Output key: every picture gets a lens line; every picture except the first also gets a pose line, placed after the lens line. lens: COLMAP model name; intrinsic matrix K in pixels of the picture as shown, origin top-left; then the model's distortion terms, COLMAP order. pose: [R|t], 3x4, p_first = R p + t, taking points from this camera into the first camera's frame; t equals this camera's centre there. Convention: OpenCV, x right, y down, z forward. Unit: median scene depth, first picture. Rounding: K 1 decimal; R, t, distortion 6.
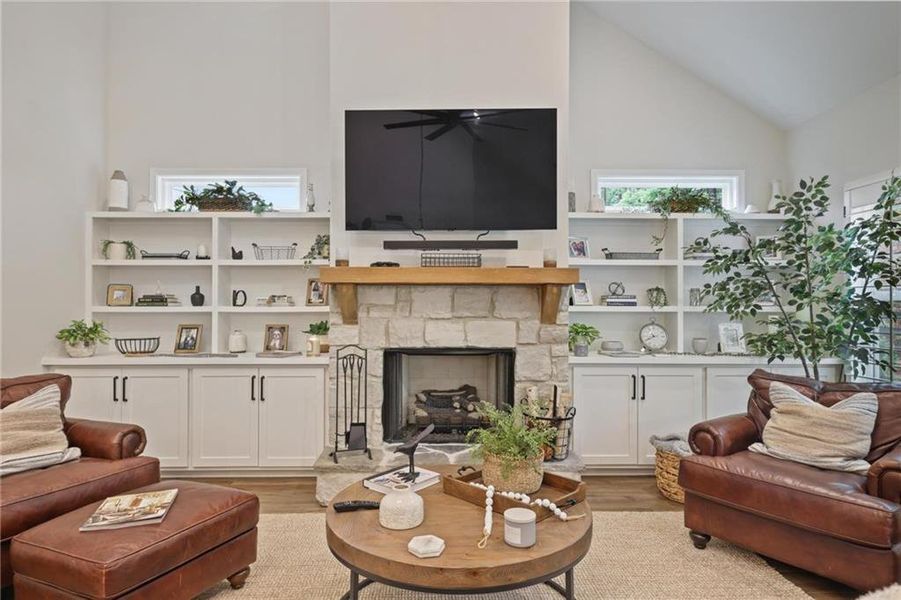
lens RADIAL K [[530.3, 0, 451.4], [0, 530.3, 295.9], [0, 0, 1]] dist [0.001592, -0.000386]
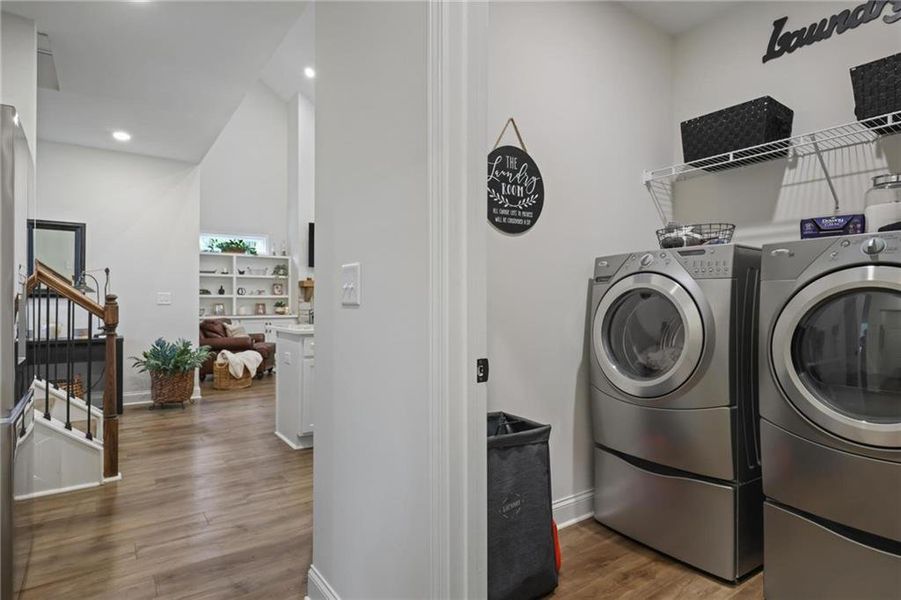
lens RADIAL K [[459.5, 0, 444.4], [0, 459.5, 301.0], [0, 0, 1]] dist [0.000453, 0.000620]
pose [[0.814579, 0.004449, 0.580036, -0.964434], [-0.010688, 0.999916, 0.007339, 0.024536], [-0.579954, -0.012178, 0.814558, -1.278085]]
